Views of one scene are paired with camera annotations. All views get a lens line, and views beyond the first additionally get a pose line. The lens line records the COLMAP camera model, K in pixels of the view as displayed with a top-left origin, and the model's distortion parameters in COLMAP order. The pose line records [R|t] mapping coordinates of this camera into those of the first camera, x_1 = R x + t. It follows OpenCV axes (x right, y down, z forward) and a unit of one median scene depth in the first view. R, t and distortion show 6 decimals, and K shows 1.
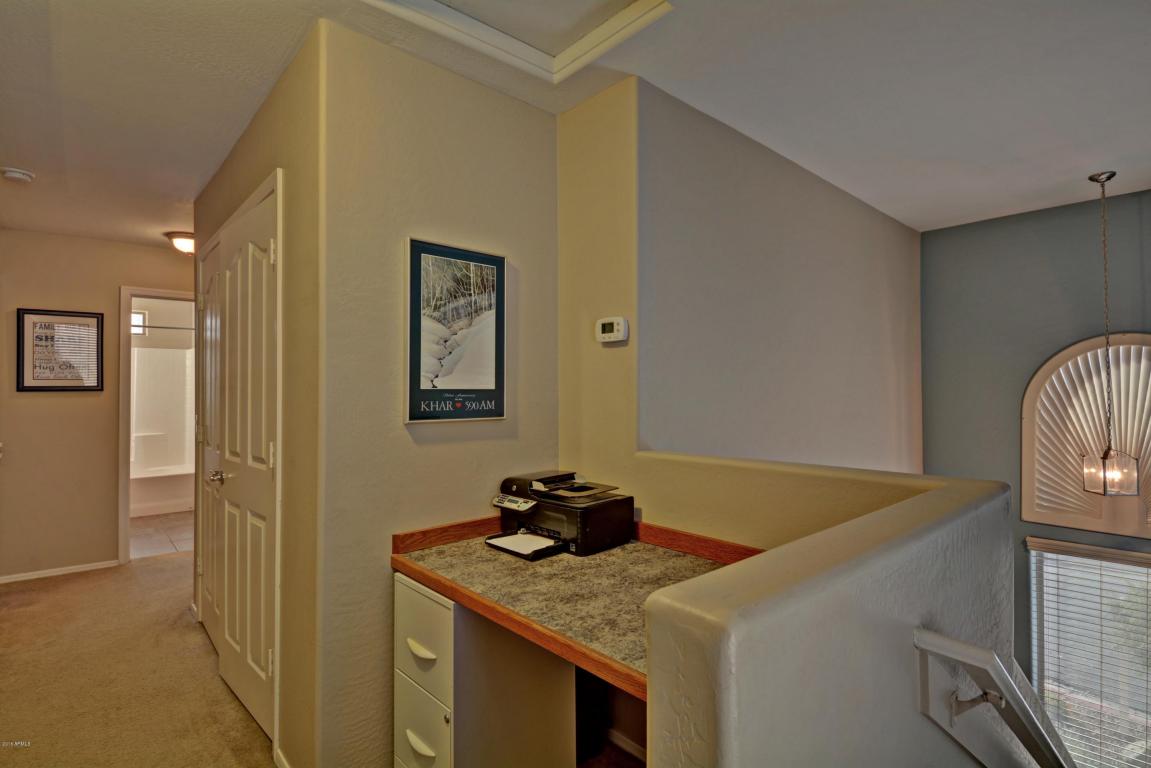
lens RADIAL K [[558.3, 0, 576.0], [0, 558.3, 377.9], [0, 0, 1]] dist [0.035229, -0.031427]
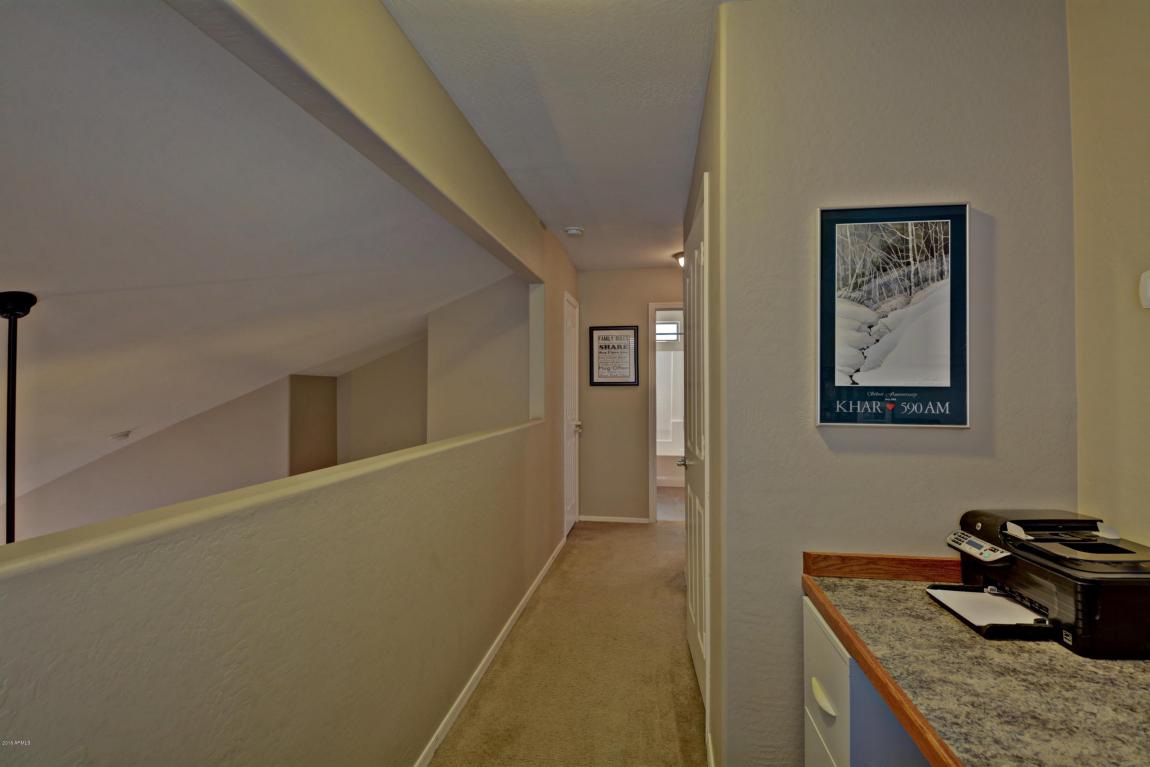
lens RADIAL K [[557.8, 0, 575.5], [0, 557.8, 377.4], [0, 0, 1]] dist [0.035229, -0.031427]
pose [[0.642890, -0.005947, -0.765936, 0.112928], [0.010820, 0.999941, 0.001317, 0.001755], [0.765882, -0.009134, 0.642916, 0.156536]]
